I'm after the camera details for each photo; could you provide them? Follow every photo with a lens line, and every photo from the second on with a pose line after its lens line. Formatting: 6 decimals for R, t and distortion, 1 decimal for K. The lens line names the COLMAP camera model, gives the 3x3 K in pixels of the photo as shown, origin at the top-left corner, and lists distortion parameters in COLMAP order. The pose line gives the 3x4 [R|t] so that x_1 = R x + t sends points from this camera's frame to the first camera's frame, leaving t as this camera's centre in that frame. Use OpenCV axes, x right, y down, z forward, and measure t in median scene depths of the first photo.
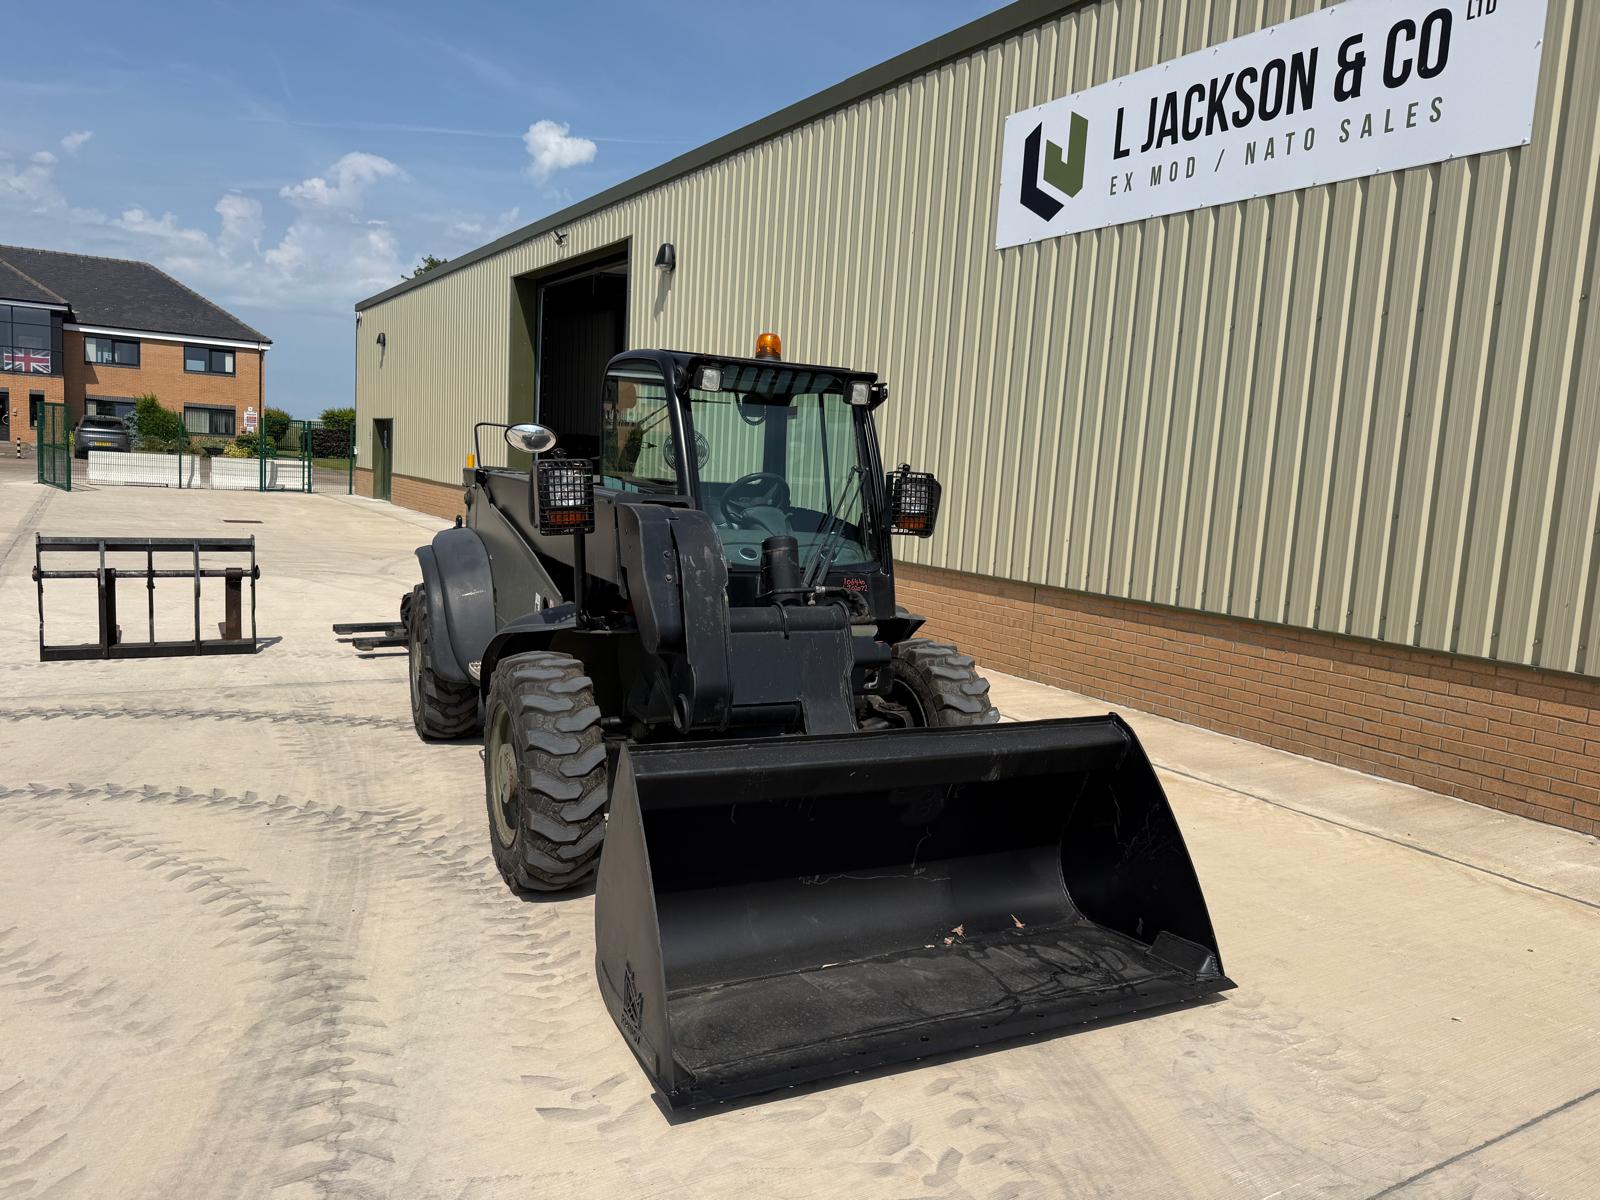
lens RADIAL K [[1132.0, 0, 802.1], [0, 1132.0, 602.9], [0, 0, 1]] dist [0.005195, -0.009975]
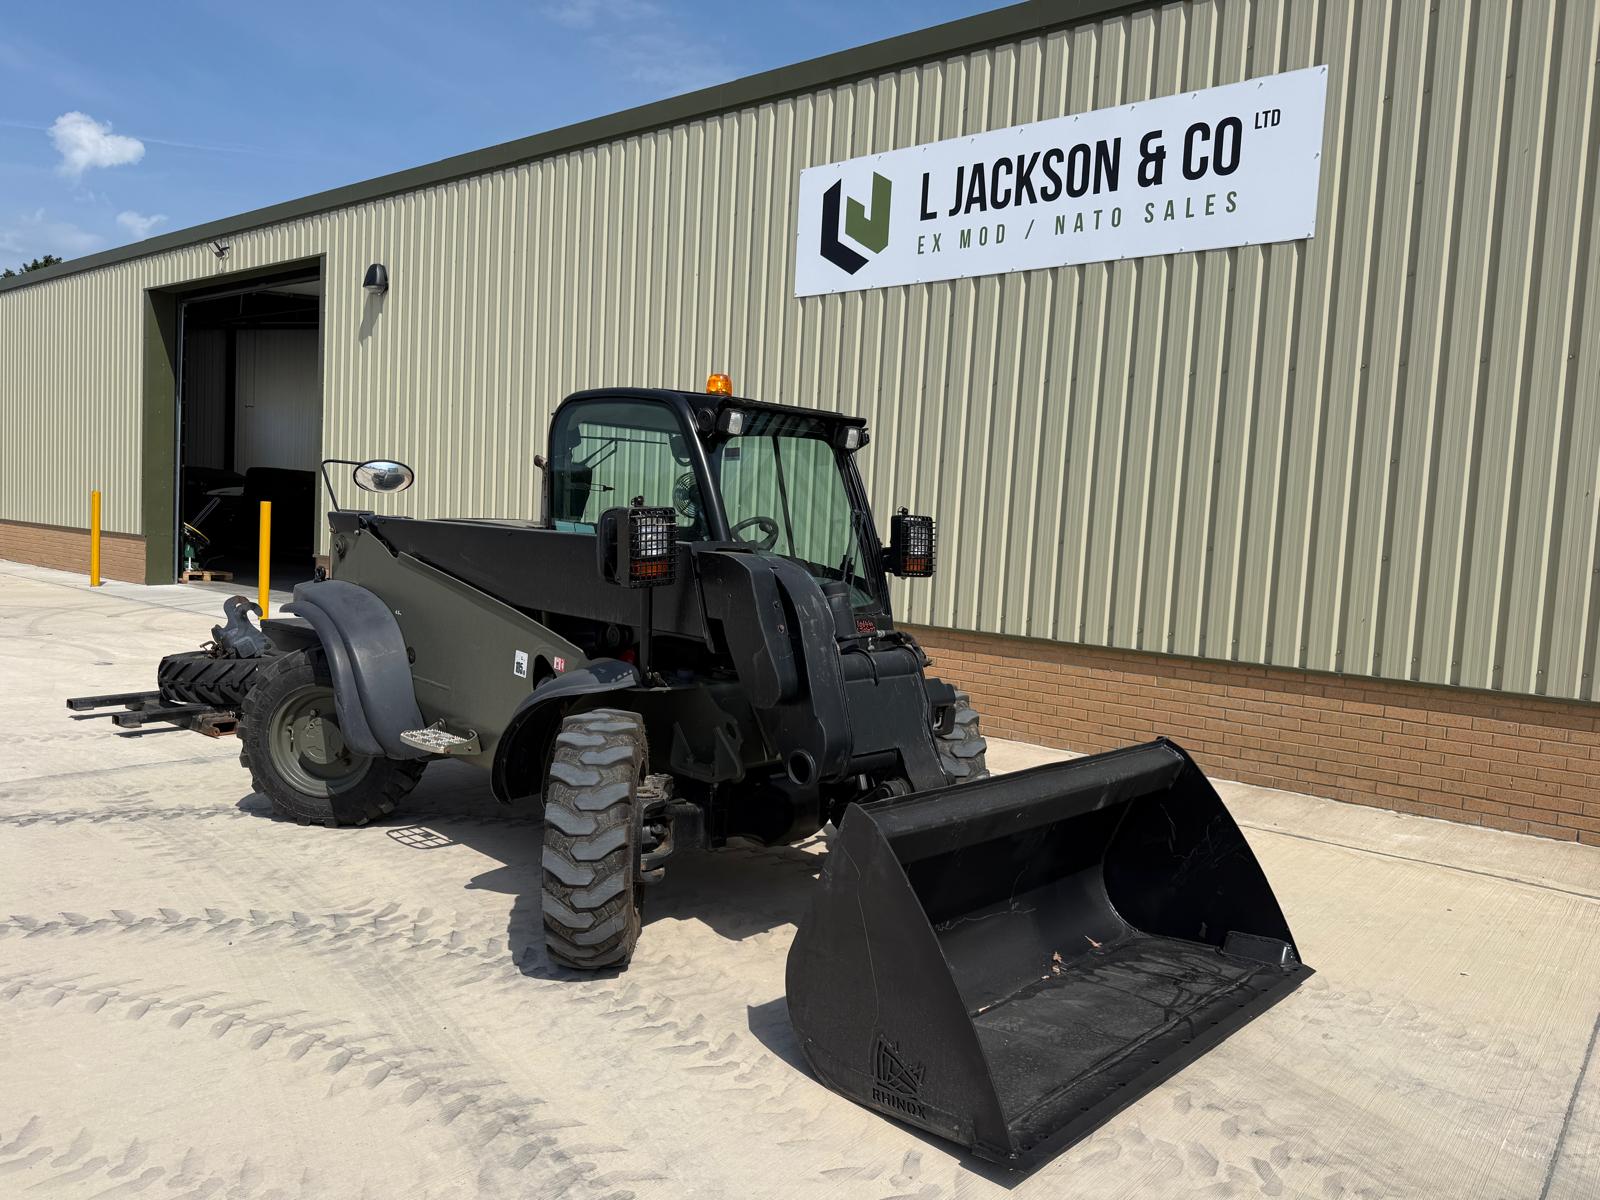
lens RADIAL K [[1128.4, 0, 792.9], [0, 1128.4, 607.9], [0, 0, 1]] dist [0.022117, -0.032066]
pose [[0.943629, -0.034289, 0.329224, -0.248049], [0.042870, 0.998903, -0.018837, -0.012598], [-0.328217, 0.031888, 0.944064, 0.051661]]
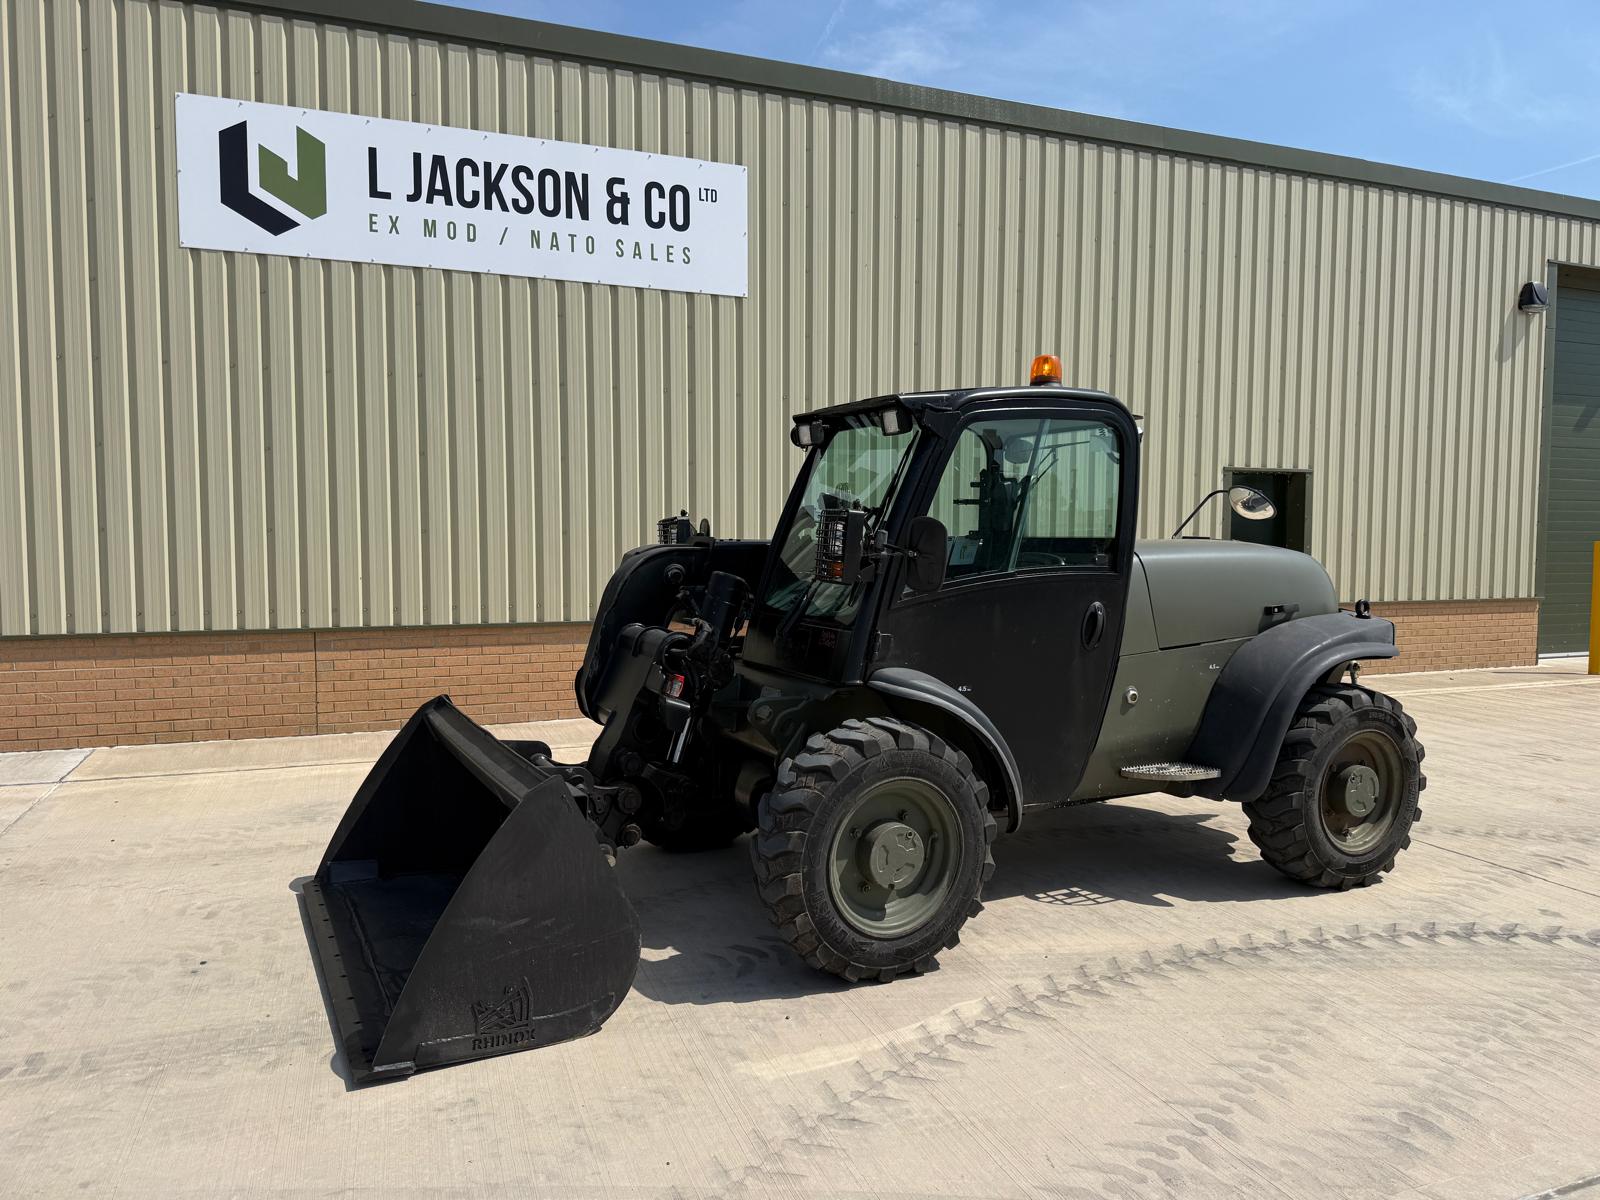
lens RADIAL K [[1128.4, 0, 792.9], [0, 1128.4, 607.9], [0, 0, 1]] dist [0.022117, -0.032066]
pose [[0.172243, -0.121468, 0.977537, -0.835337], [0.123654, 0.987185, 0.100879, -0.105838], [-0.977263, 0.103500, 0.185056, 0.592718]]
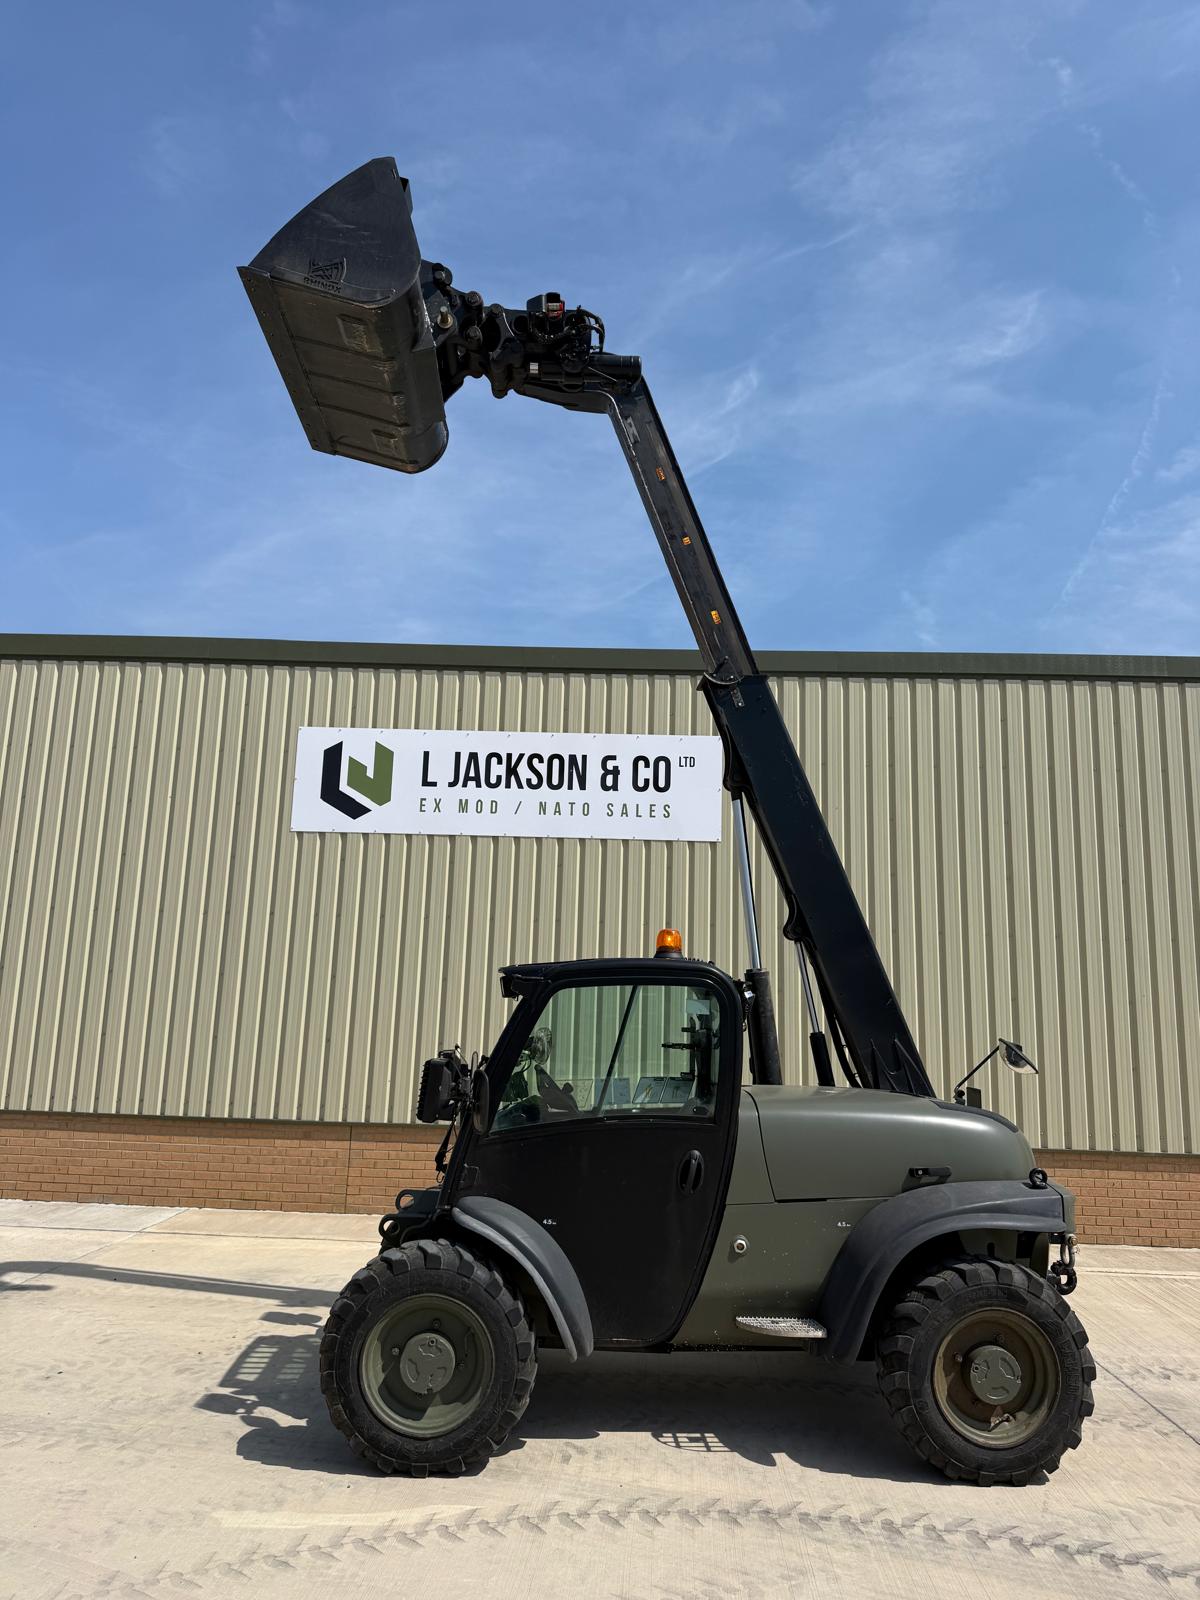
lens RADIAL K [[1109.6, 0, 595.2], [0, 1109.6, 800.7], [0, 0, 1]] dist [0.110708, -0.167483]
pose [[0.557710, 0.116313, 0.821846, -0.842288], [0.099390, 0.973651, -0.205244, -0.102402], [-0.824064, 0.196150, 0.531455, 0.164121]]
